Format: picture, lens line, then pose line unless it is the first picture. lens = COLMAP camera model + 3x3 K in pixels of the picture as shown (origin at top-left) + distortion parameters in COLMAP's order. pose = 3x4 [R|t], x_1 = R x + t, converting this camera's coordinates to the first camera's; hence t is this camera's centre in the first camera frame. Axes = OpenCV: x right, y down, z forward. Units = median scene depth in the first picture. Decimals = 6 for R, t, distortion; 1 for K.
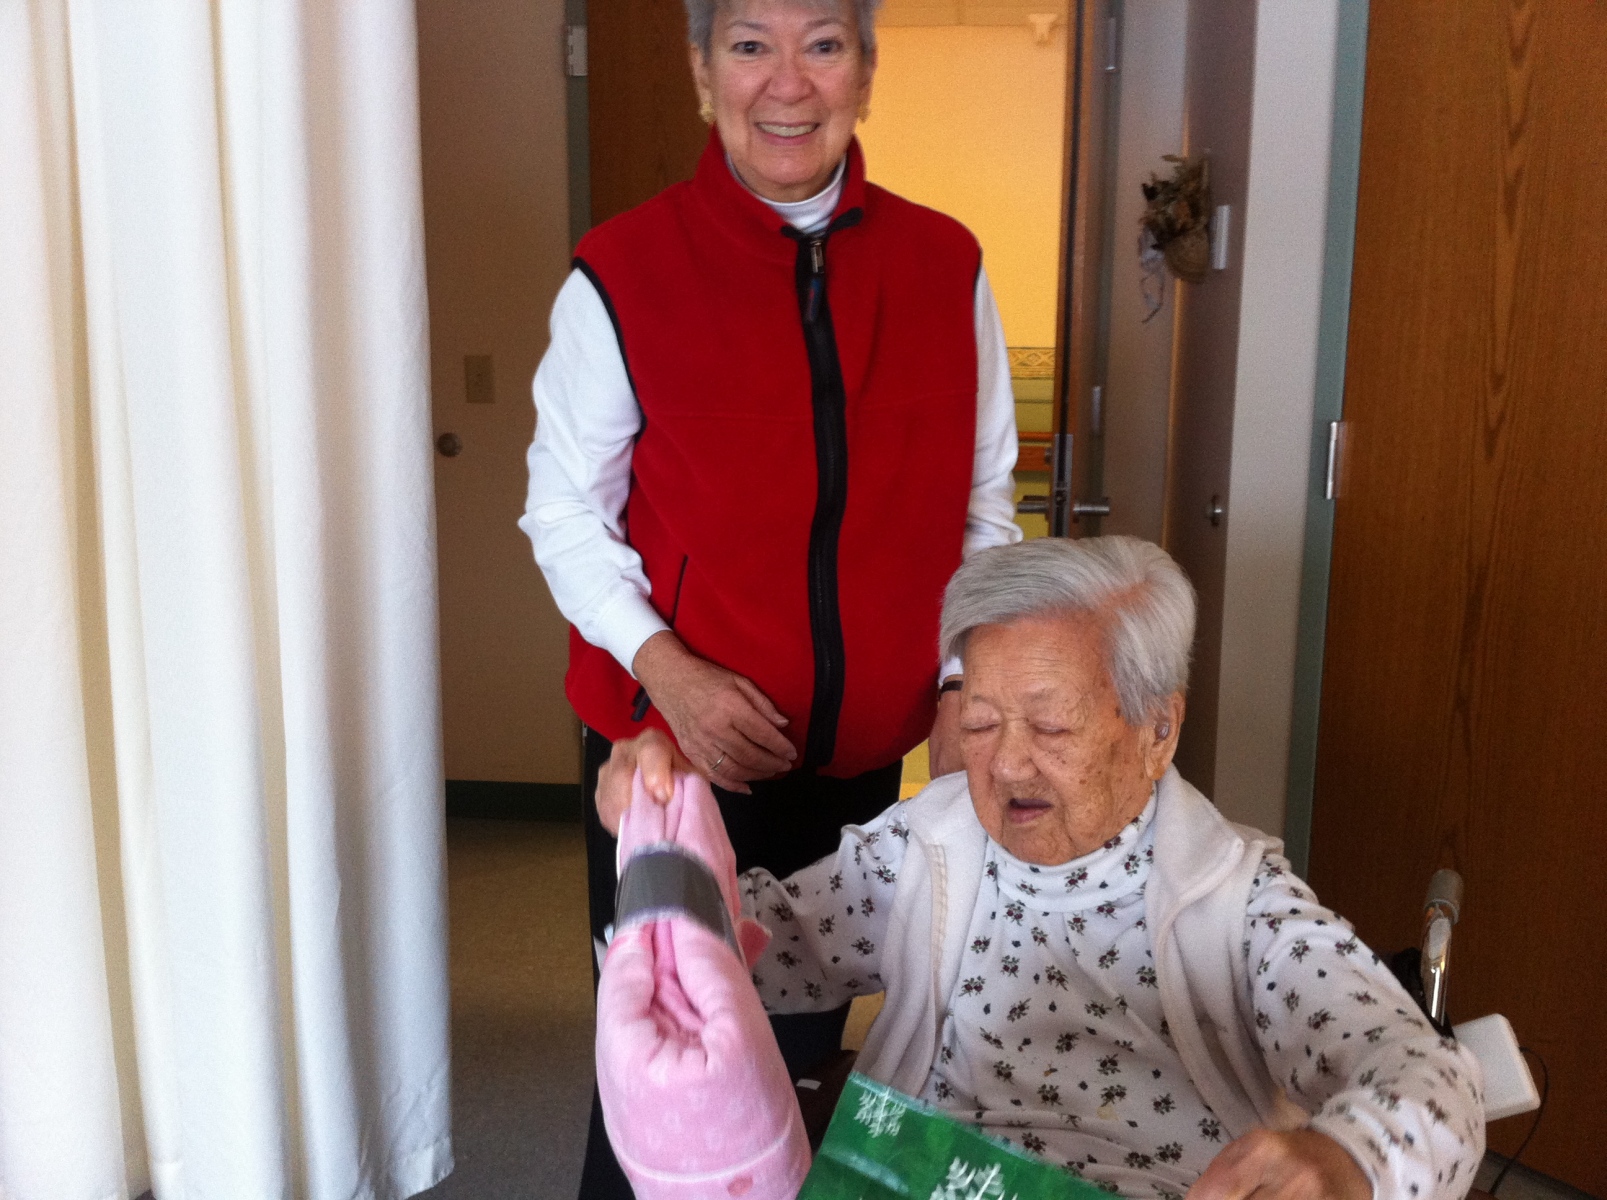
lens RADIAL K [[1621.7, 0, 750.2], [0, 1621.7, 544.1], [0, 0, 1]] dist [0.151858, -0.397087]
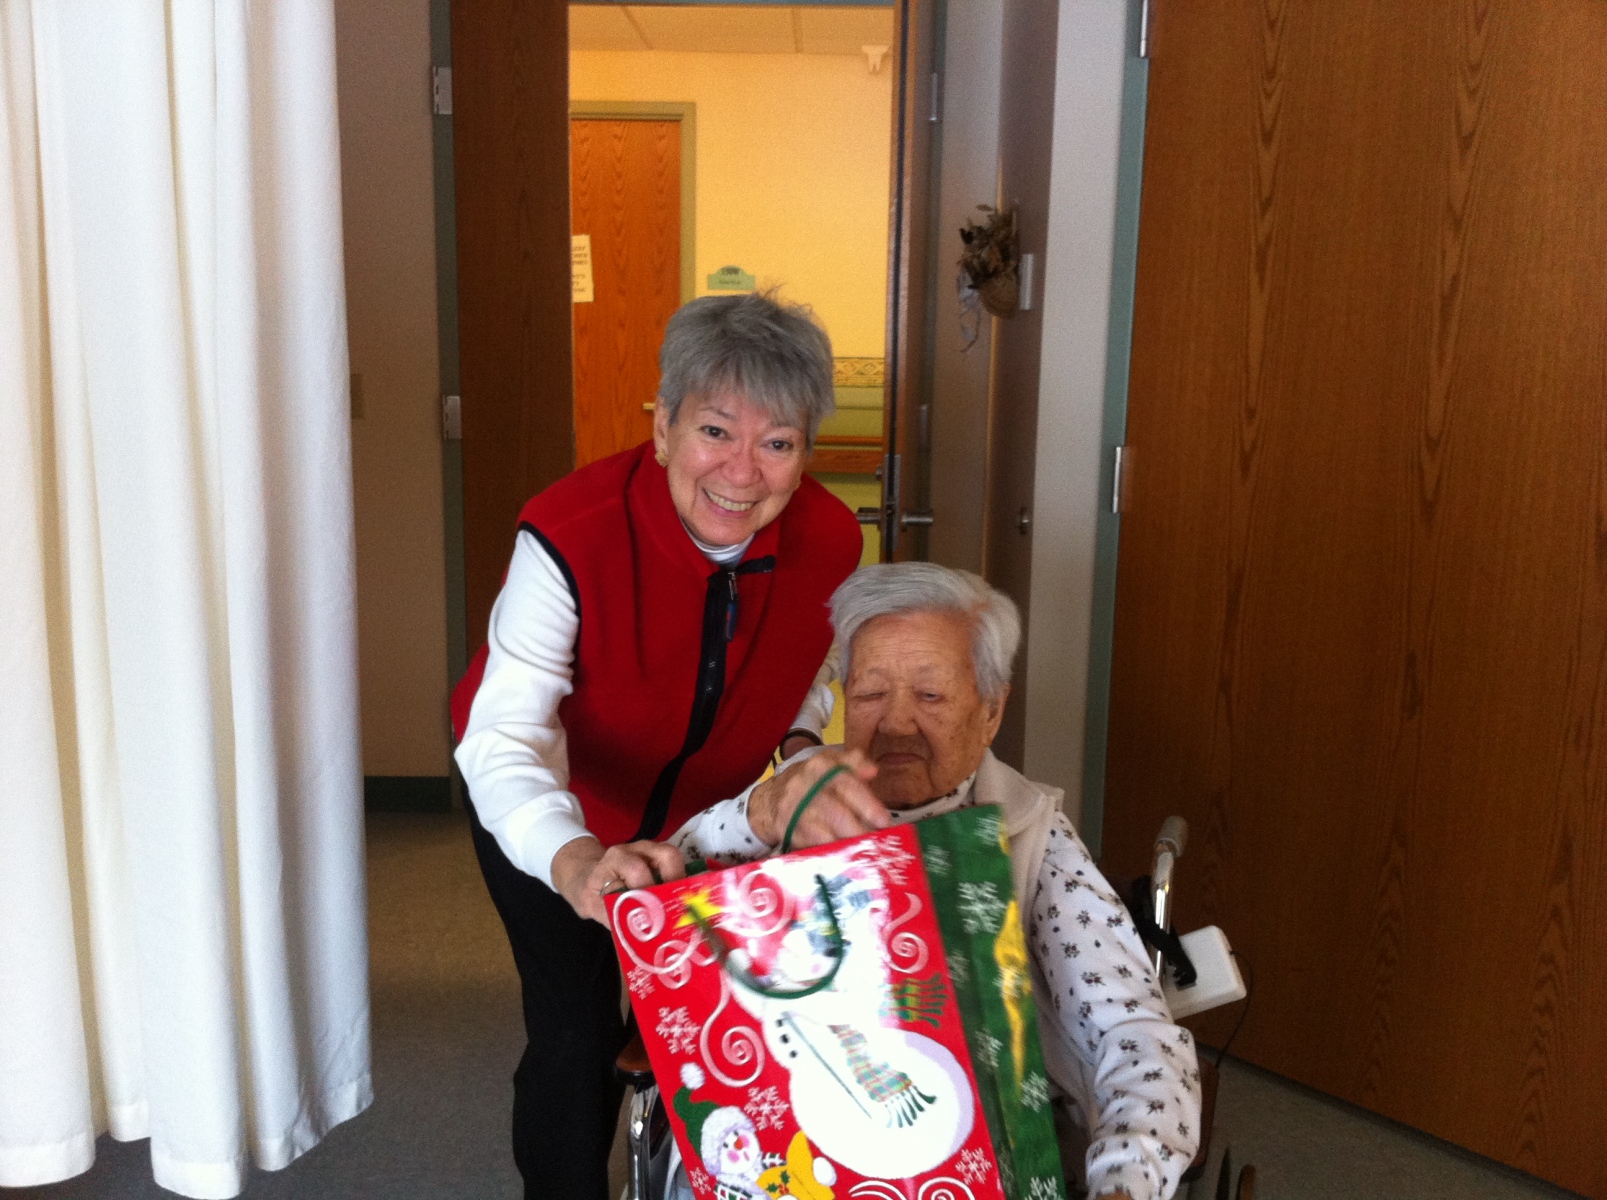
lens RADIAL K [[1619.0, 0, 803.5], [0, 1619.0, 600.0], [0, 0, 1]] dist [0.110913, -0.405763]
pose [[0.991718, -0.011098, 0.127954, -0.013459], [0.005980, 0.999169, 0.040314, -0.012073], [-0.128295, -0.039215, 0.990960, -0.105275]]
